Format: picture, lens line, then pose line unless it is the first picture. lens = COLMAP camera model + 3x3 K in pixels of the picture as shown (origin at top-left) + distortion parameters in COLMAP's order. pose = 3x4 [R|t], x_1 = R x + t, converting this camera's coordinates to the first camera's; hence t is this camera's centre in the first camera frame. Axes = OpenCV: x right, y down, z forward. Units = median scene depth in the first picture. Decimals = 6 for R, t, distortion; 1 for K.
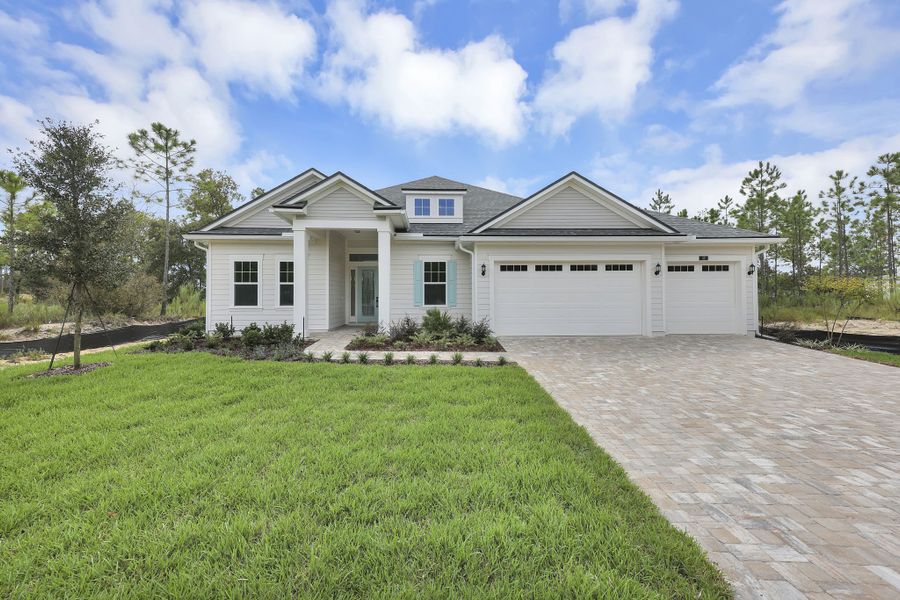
lens RADIAL K [[353.8, 0, 432.3], [0, 353.8, 294.2], [0, 0, 1]] dist [0.047399, 0.001869]
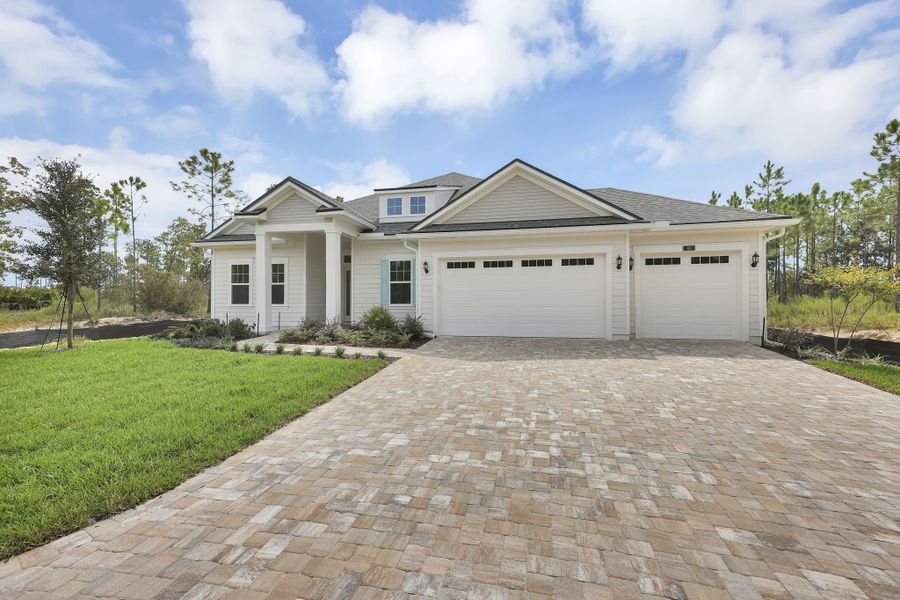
lens RADIAL K [[382.5, 0, 458.2], [0, 382.5, 299.3], [0, 0, 1]] dist [0.055966, 0.001883]
pose [[0.965194, -0.000052, -0.261533, 0.489911], [-0.000660, 0.999996, -0.002632, 0.021435], [0.261532, 0.002713, 0.965191, 0.001573]]
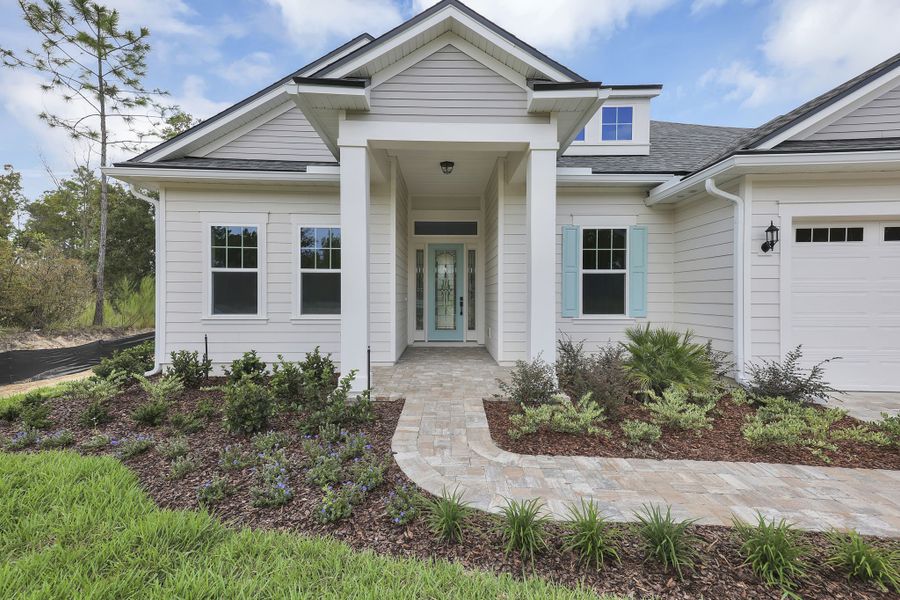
lens RADIAL K [[382.5, 0, 431.1], [0, 382.5, 297.2], [0, 0, 1]] dist [0.055966, 0.001883]
pose [[0.999821, 0.005995, -0.017937, -0.248943], [-0.005729, 0.999874, 0.014824, -0.001435], [0.018024, -0.014719, 0.999729, 0.489185]]
